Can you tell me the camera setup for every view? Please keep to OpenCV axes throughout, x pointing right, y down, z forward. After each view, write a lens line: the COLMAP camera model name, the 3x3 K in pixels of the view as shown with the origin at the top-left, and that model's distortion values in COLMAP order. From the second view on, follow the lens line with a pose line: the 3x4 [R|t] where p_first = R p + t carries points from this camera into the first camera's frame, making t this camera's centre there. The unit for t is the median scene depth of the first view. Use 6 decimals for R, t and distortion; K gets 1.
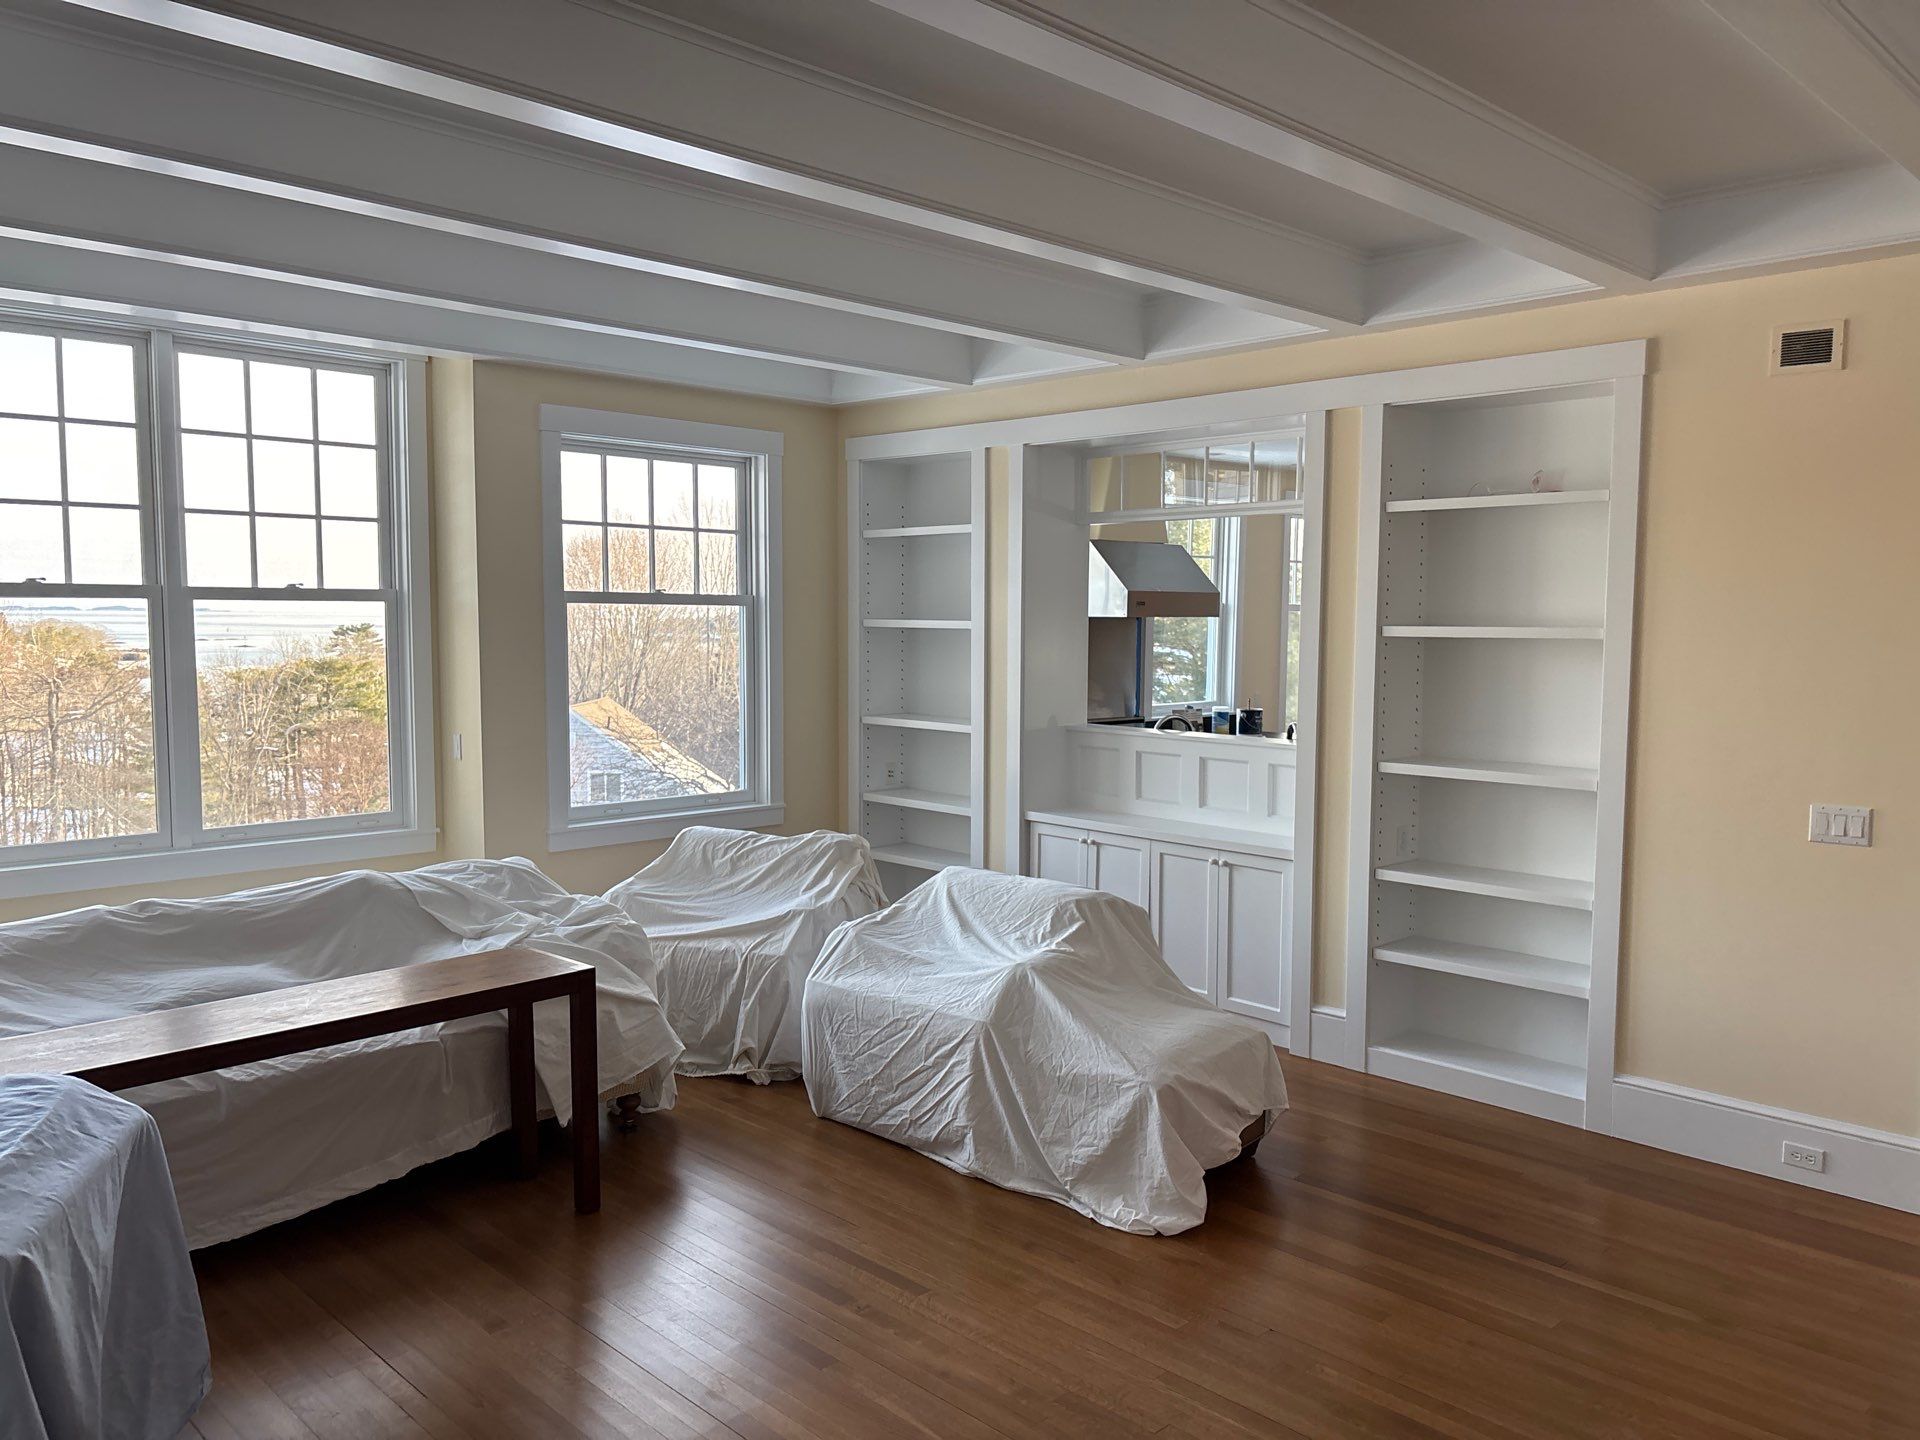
lens RADIAL K [[1447.7, 0, 1004.4], [0, 1447.7, 733.7], [0, 0, 1]] dist [0.024789, -0.019671]
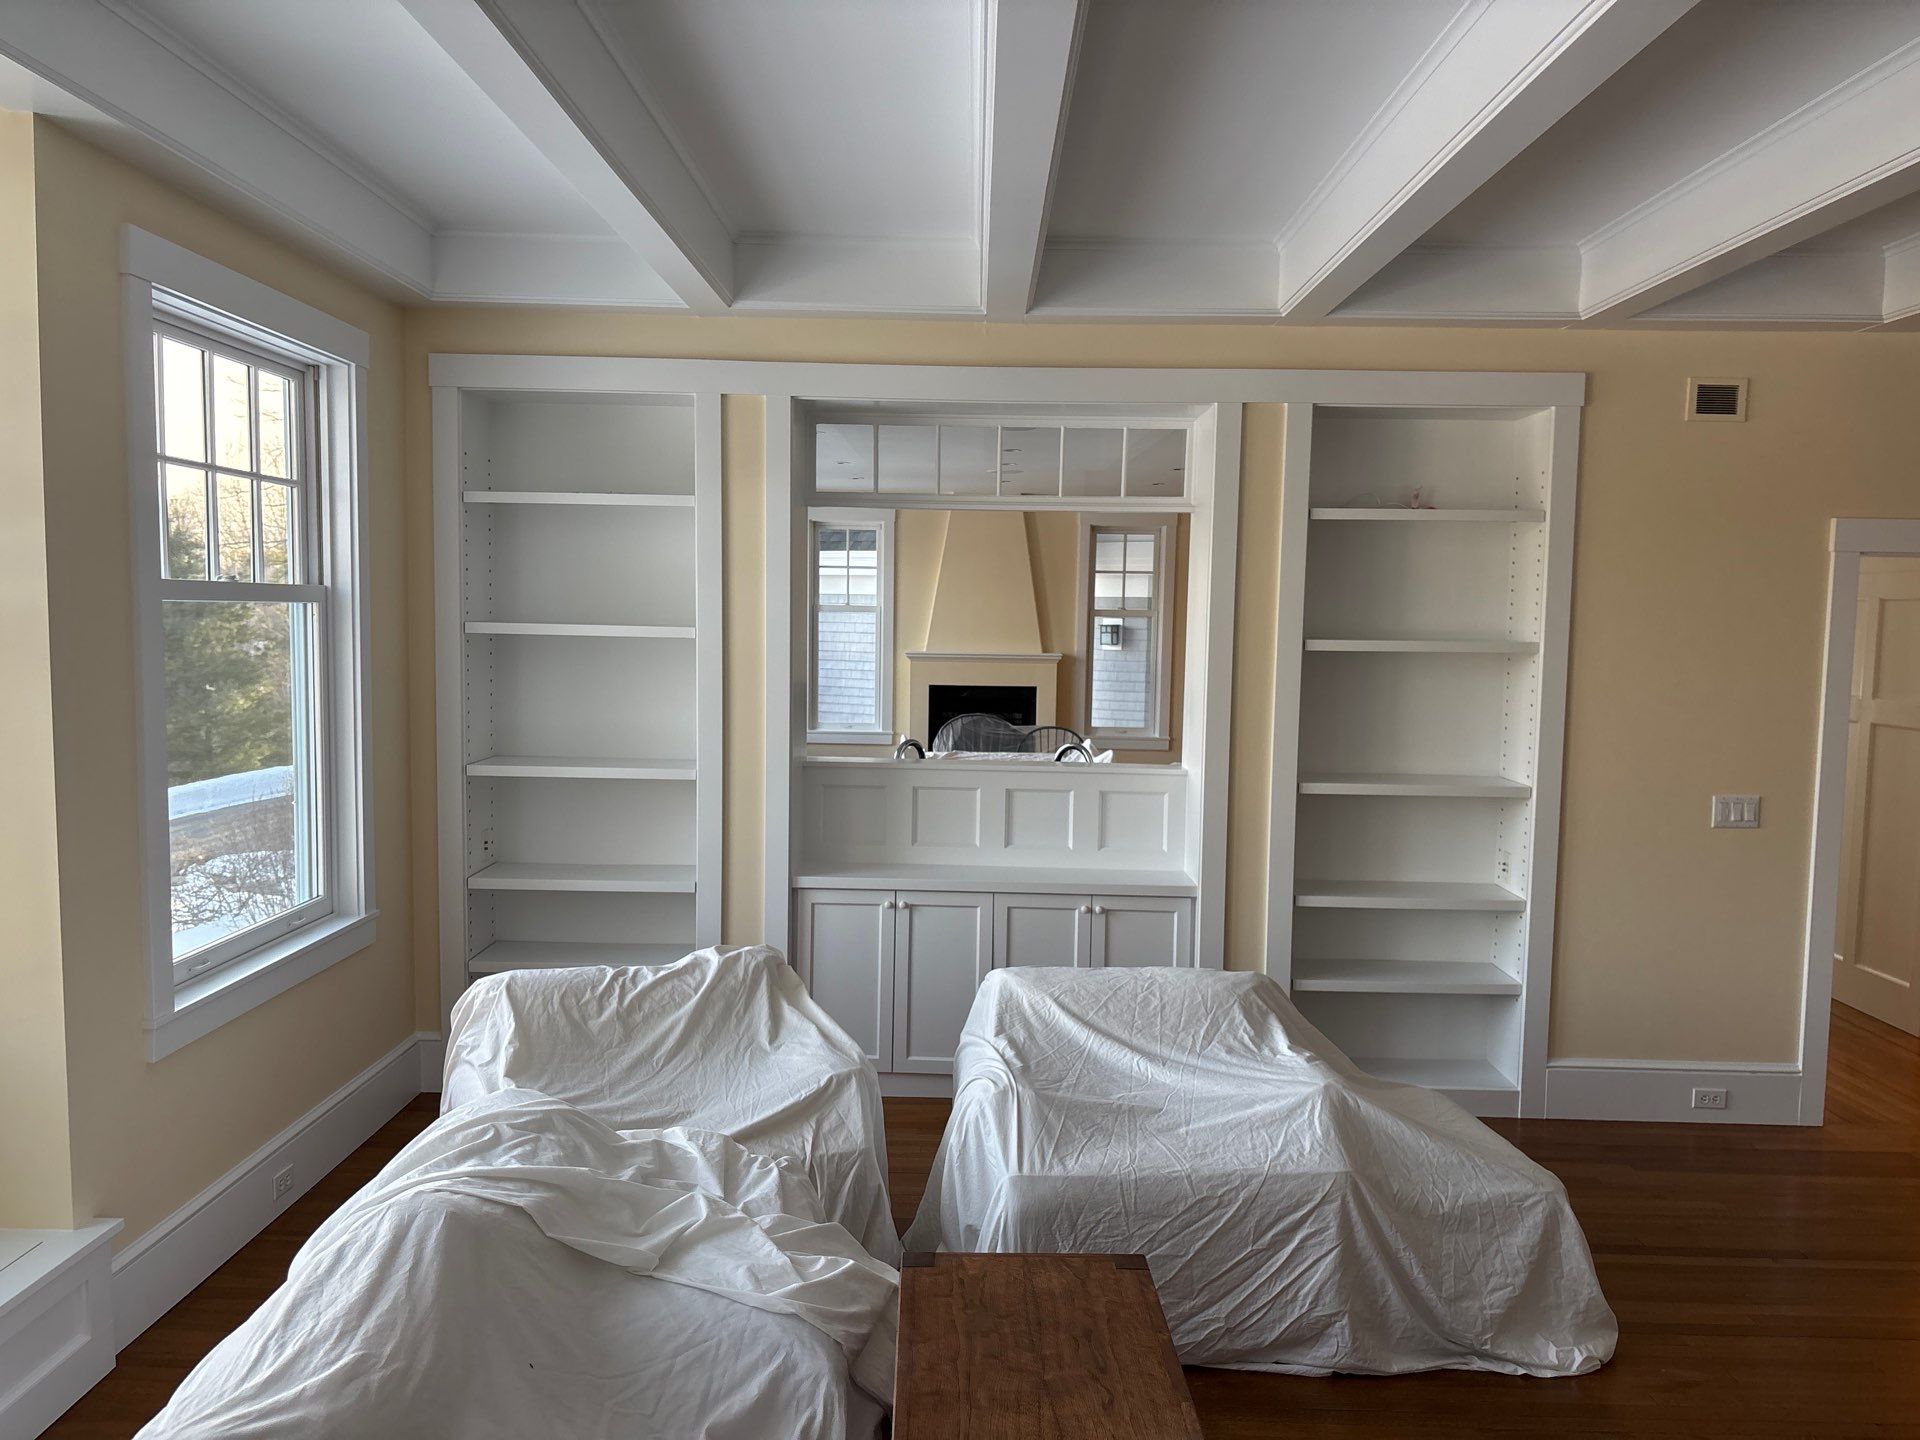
lens RADIAL K [[1447.7, 0, 957.4], [0, 1447.7, 729.2], [0, 0, 1]] dist [0.024789, -0.019671]
pose [[0.719539, -0.054156, 0.692337, -0.548502], [0.043969, 0.998507, 0.032409, -0.055415], [-0.693058, 0.007122, 0.720846, 0.470642]]
